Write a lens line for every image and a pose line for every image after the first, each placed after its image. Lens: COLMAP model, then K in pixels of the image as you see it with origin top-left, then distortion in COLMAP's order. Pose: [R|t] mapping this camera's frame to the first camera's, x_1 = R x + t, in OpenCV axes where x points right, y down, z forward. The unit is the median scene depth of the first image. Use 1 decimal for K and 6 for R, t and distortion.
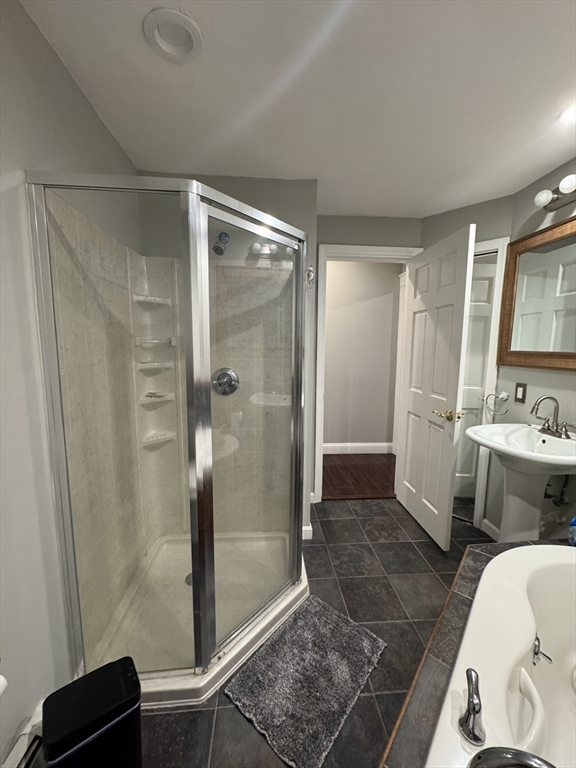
lens RADIAL K [[306.8, 0, 288.0], [0, 306.8, 384.0], [0, 0, 1]] dist [-0.001238, -0.000443]
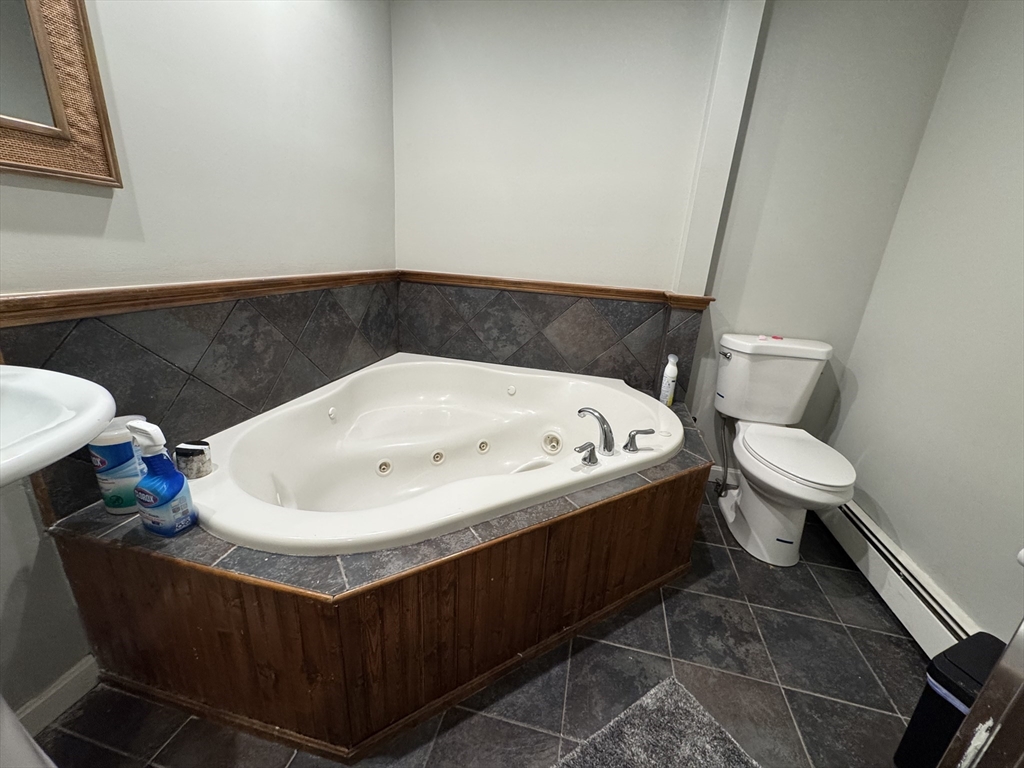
lens RADIAL K [[409.0, 0, 512.0], [0, 409.0, 384.0], [0, 0, 1]] dist [-0.001238, -0.000443]
pose [[-0.947629, -0.165838, 0.272943, 0.299819], [-0.035538, 0.904064, 0.425917, -0.023830], [-0.317391, 0.393911, -0.862611, 1.669046]]
